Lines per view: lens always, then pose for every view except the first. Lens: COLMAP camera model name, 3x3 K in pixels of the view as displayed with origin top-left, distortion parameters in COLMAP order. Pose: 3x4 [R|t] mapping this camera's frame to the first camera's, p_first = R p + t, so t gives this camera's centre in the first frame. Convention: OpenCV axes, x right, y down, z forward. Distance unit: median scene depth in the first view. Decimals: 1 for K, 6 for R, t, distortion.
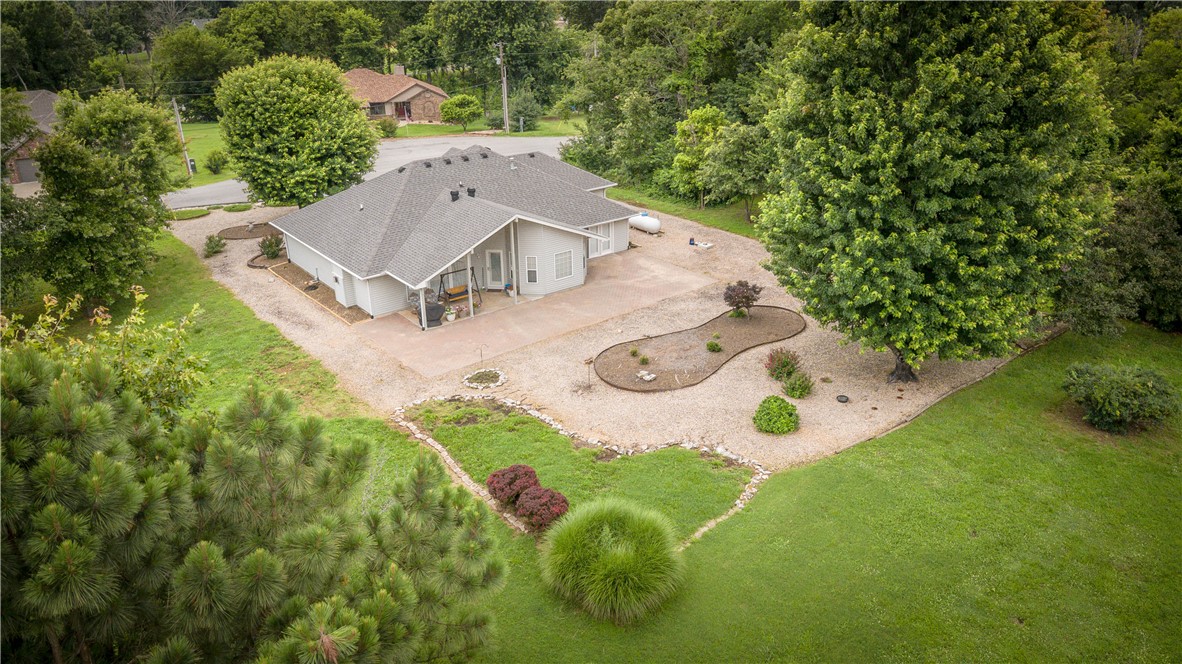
lens RADIAL K [[827.2, 0, 591.0], [0, 827.2, 332.0], [0, 0, 1]] dist [0.011424, -0.005221]
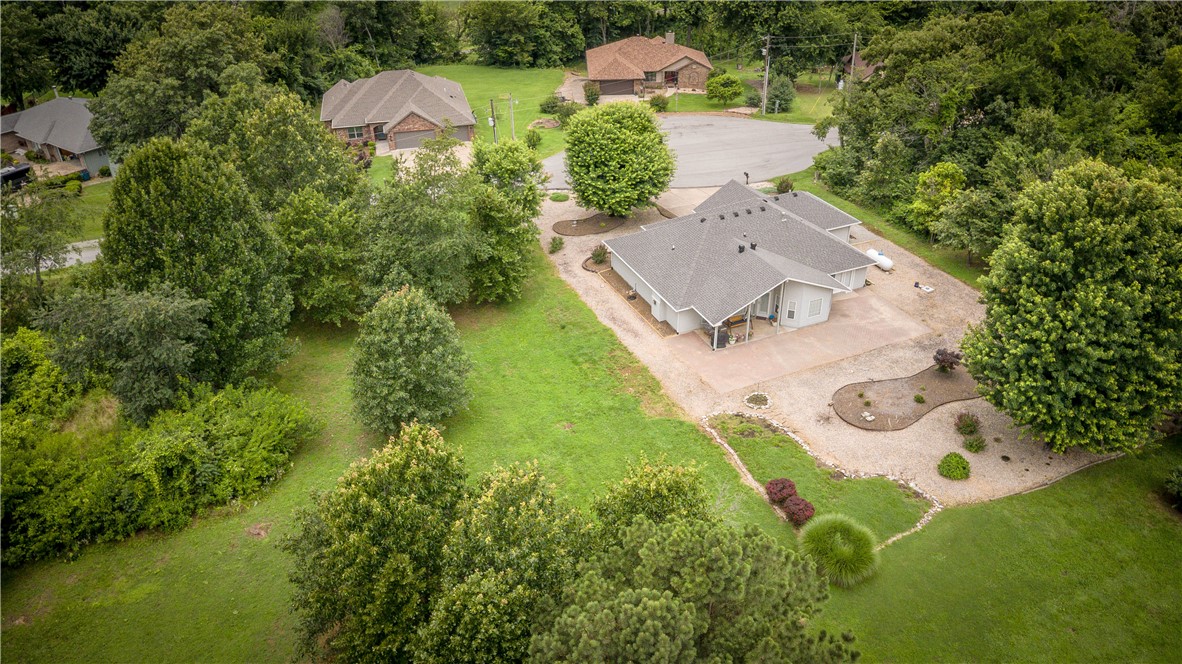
lens RADIAL K [[827.2, 0, 591.0], [0, 827.2, 332.0], [0, 0, 1]] dist [0.011424, -0.005221]
pose [[0.965892, 0.131453, -0.223099, -0.090742], [-0.098322, 0.983221, 0.153652, -0.243861], [0.239554, -0.126476, 0.962610, -0.473603]]
